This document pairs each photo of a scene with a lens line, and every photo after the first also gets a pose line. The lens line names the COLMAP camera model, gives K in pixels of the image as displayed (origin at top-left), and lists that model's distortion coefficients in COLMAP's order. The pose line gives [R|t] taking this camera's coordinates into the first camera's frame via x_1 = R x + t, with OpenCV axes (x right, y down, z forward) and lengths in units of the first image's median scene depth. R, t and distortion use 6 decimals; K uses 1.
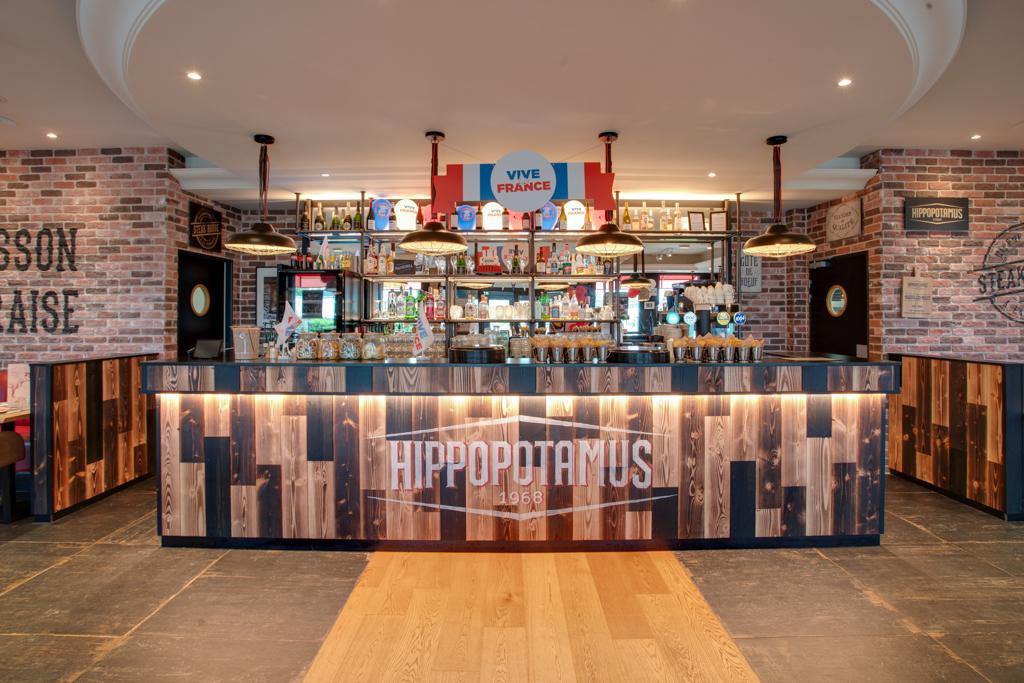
lens RADIAL K [[502.9, 0, 510.8], [0, 502.9, 318.2], [0, 0, 1]] dist [-0.083723, 0.033773]
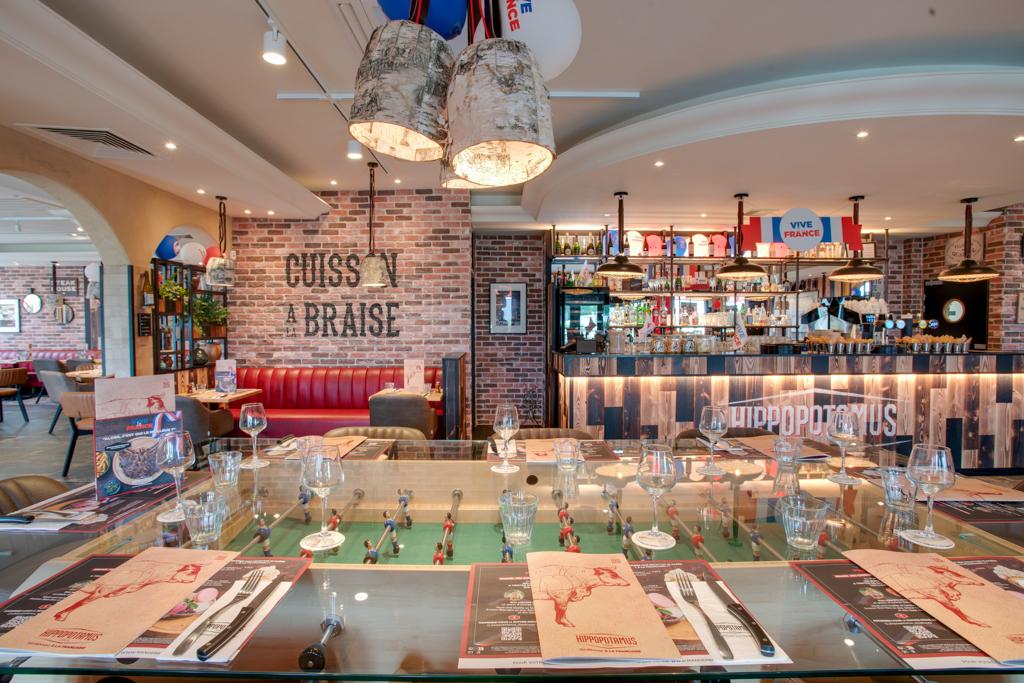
lens RADIAL K [[494.2, 0, 512.0], [0, 494.2, 341.5], [0, 0, 1]] dist [-0.077662, 0.031287]
pose [[0.999904, -0.003027, 0.013521, -0.623668], [0.002572, 0.999434, 0.033530, 0.001185], [-0.013614, -0.033492, 0.999346, -0.294748]]
